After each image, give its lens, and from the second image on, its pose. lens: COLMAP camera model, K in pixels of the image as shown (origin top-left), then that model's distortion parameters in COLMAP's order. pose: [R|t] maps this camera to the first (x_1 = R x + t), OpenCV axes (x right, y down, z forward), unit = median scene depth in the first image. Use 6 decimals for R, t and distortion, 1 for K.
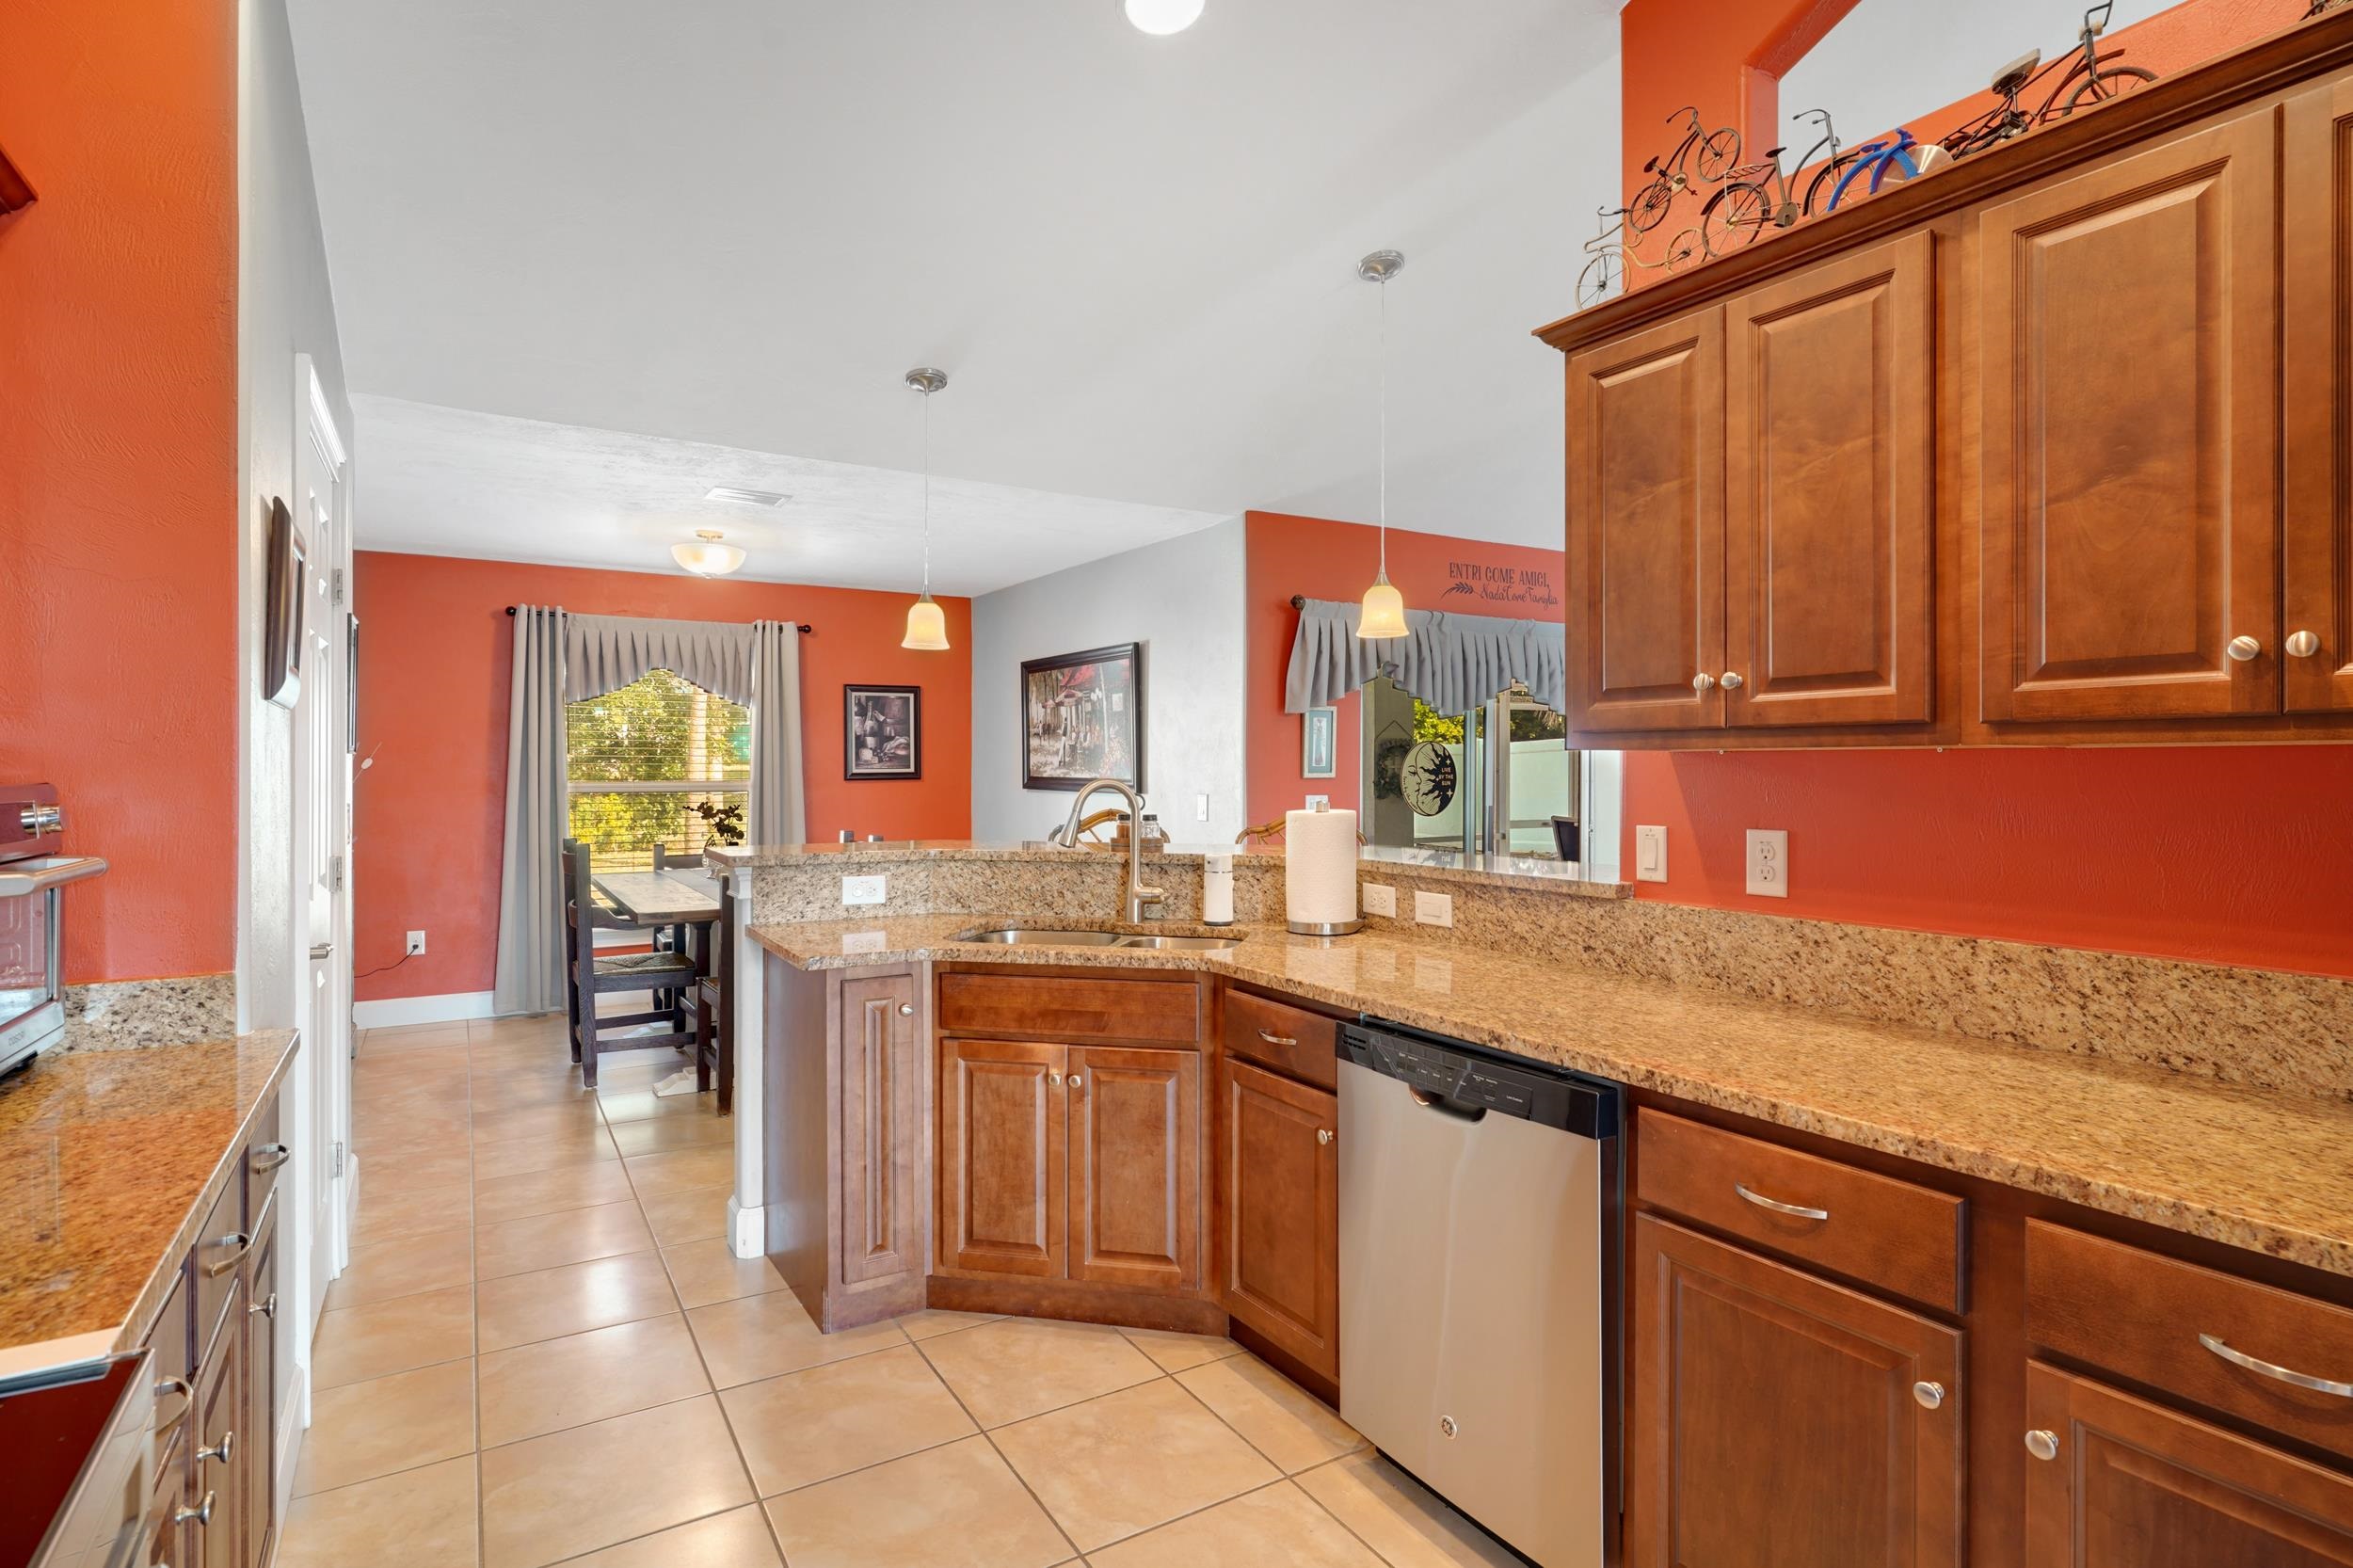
lens RADIAL K [[1132.7, 0, 1123.5], [0, 1132.7, 778.4], [0, 0, 1]] dist [-0.008725, 0.004138]
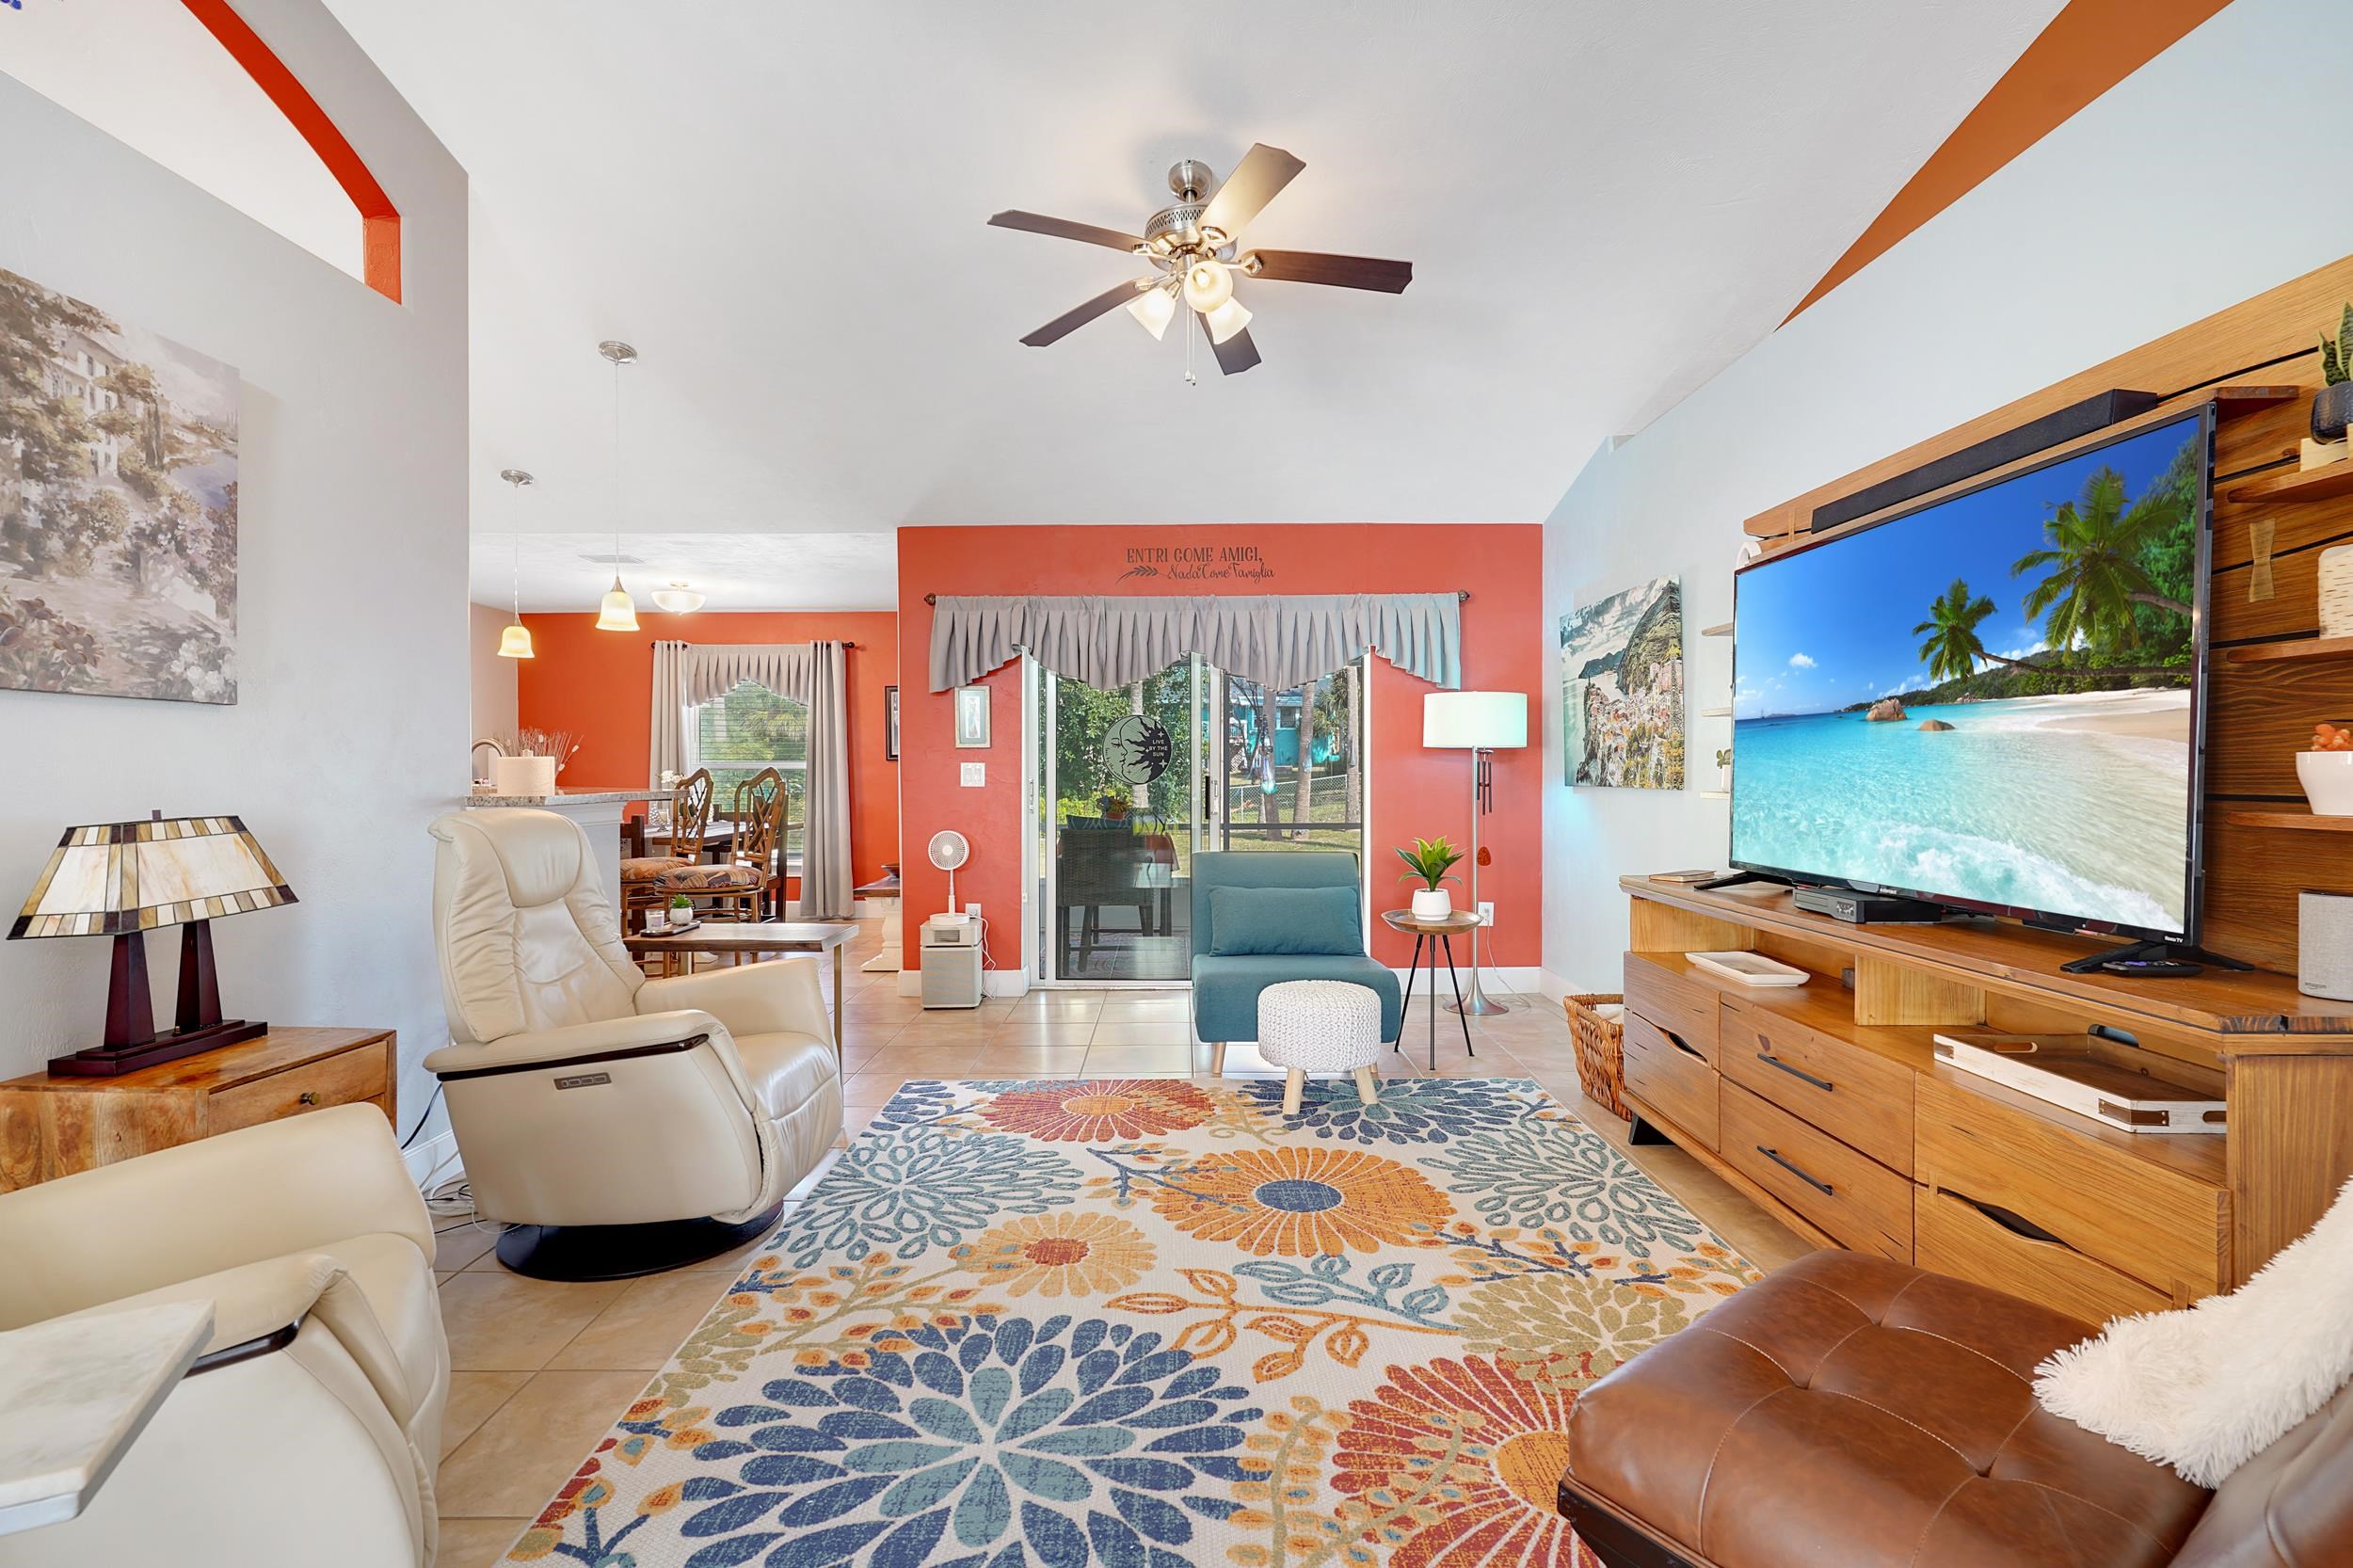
lens RADIAL K [[1132.7, 0, 1177.2], [0, 1132.7, 780.6], [0, 0, 1]] dist [-0.008725, 0.004138]
pose [[0.851742, 0.002459, -0.523955, 1.128569], [-0.003058, 0.999995, -0.000279, 0.038494], [0.523952, 0.001840, 0.851746, 0.133523]]
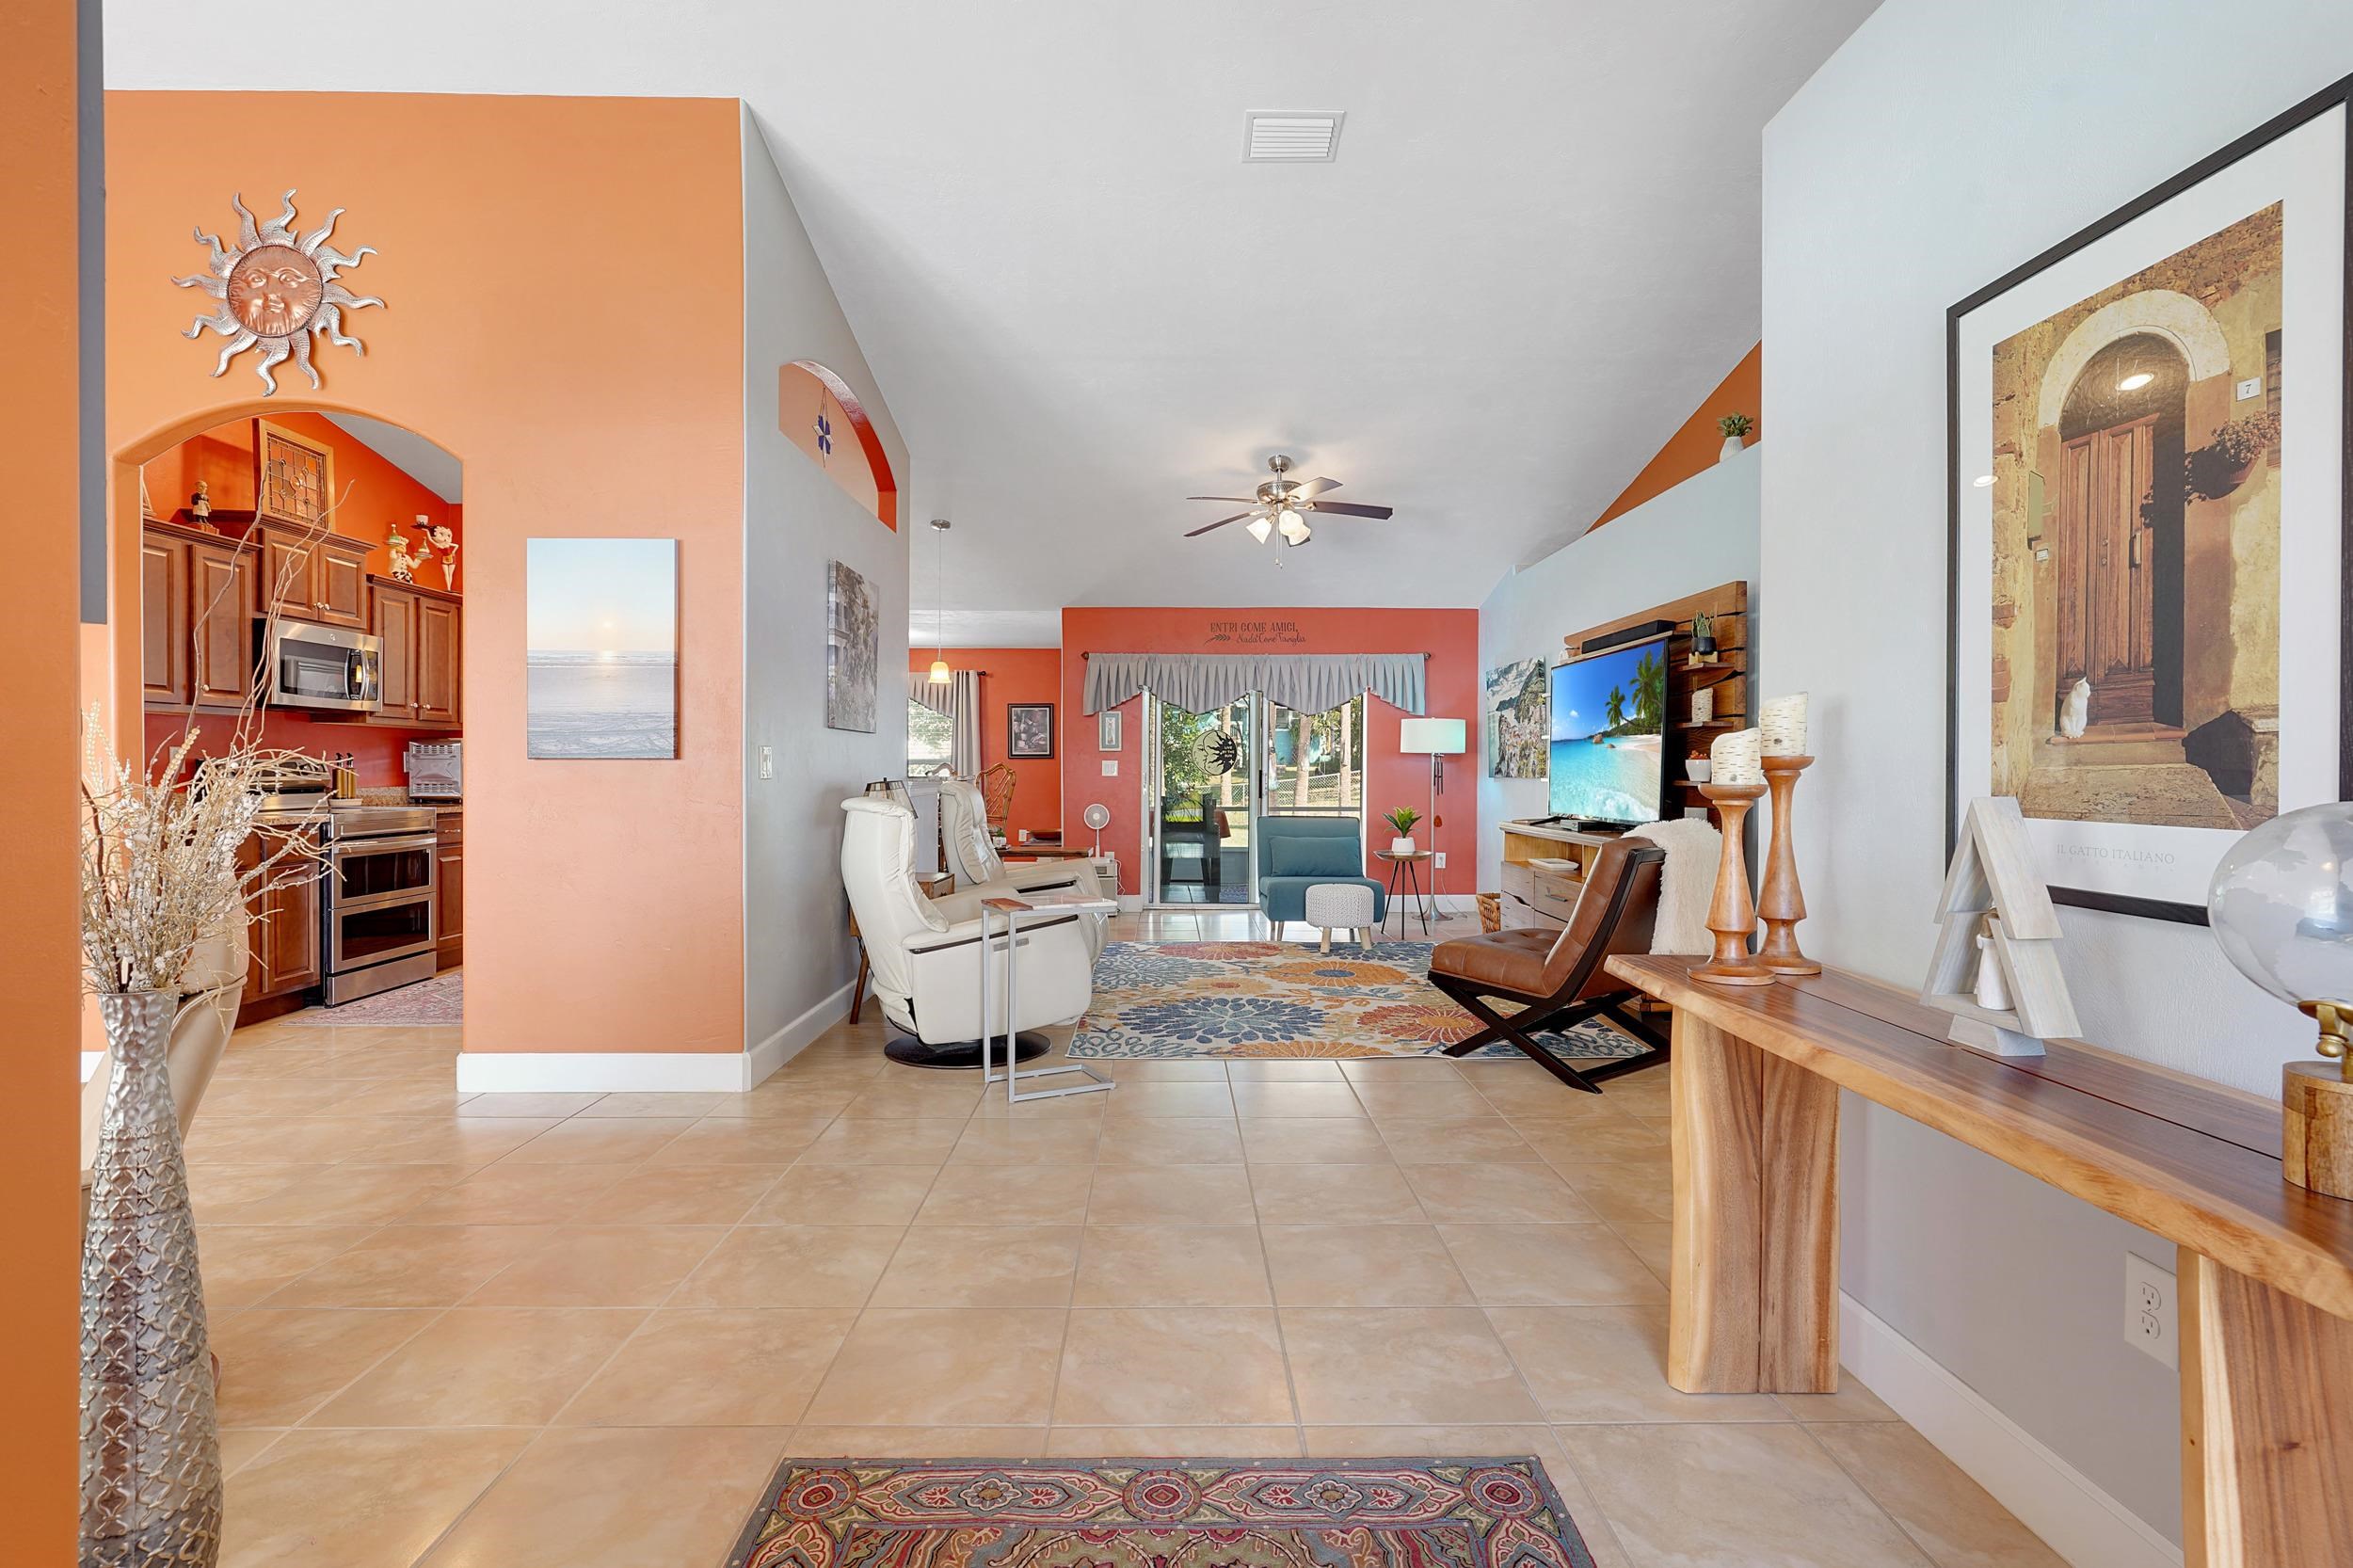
lens RADIAL K [[1138.9, 0, 1181.2], [0, 1138.9, 783.9], [0, 0, 1]] dist [-0.008828, 0.005684]
pose [[0.859250, 0.008319, -0.511489, 1.401625], [-0.007985, 0.999964, 0.002849, 0.053083], [0.511494, 0.001636, 0.859285, -0.585245]]
